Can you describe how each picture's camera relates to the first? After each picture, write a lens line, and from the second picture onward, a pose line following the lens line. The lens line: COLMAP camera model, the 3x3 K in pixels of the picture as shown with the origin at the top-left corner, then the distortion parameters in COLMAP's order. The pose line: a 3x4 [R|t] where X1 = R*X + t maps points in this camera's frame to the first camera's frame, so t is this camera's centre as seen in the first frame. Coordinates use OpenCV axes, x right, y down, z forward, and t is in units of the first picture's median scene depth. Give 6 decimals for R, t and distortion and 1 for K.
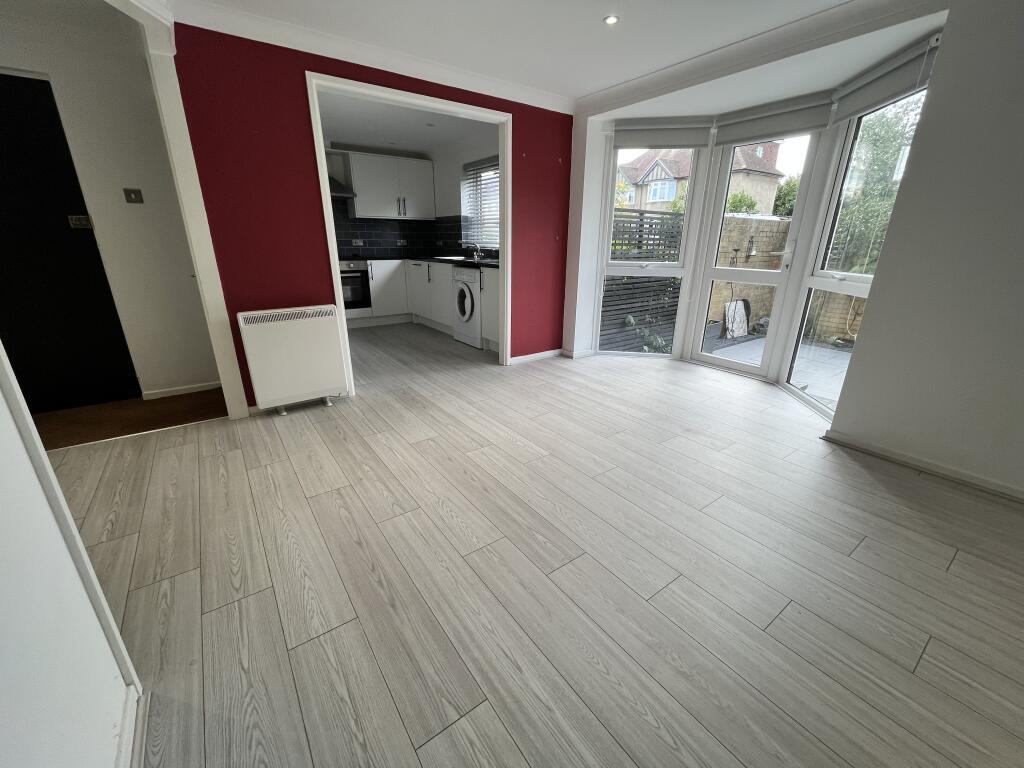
lens RADIAL K [[413.7, 0, 512.0], [0, 413.7, 384.0], [0, 0, 1]] dist [0.000714, 0.000031]
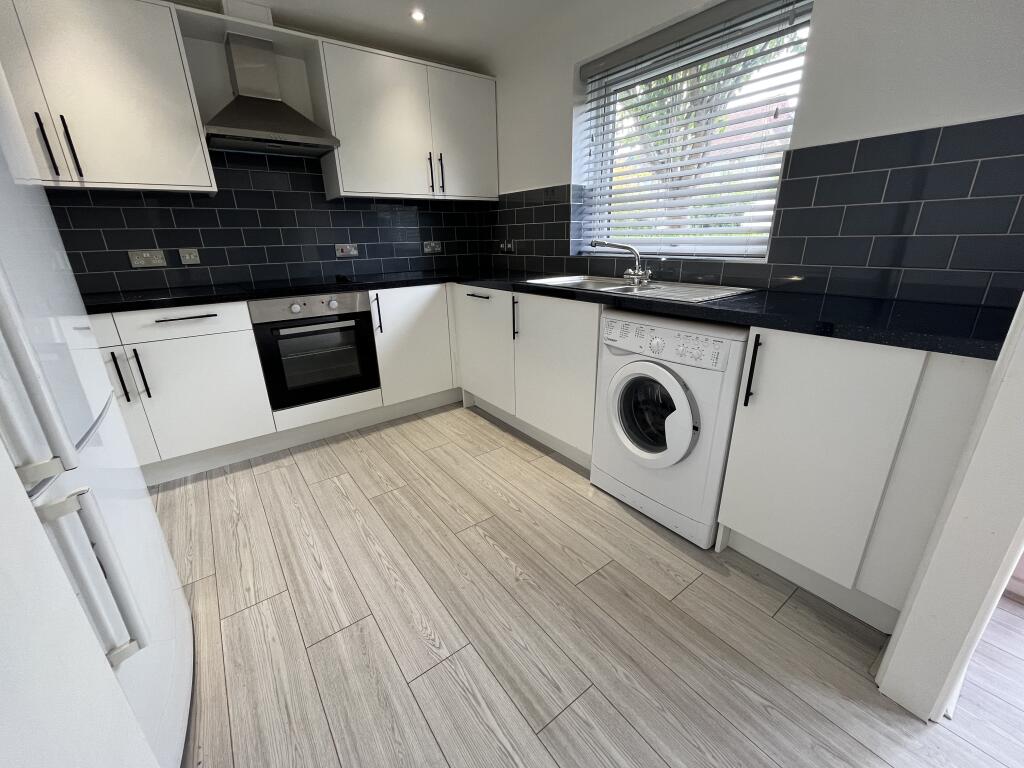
lens RADIAL K [[413.9, 0, 540.7], [0, 413.9, 398.7], [0, 0, 1]] dist [-0.051305, -0.000031]
pose [[0.998058, -0.046118, 0.041864, -0.180420], [0.044298, 0.998075, 0.043404, -0.186609], [-0.043785, -0.041466, 0.998180, 0.524947]]
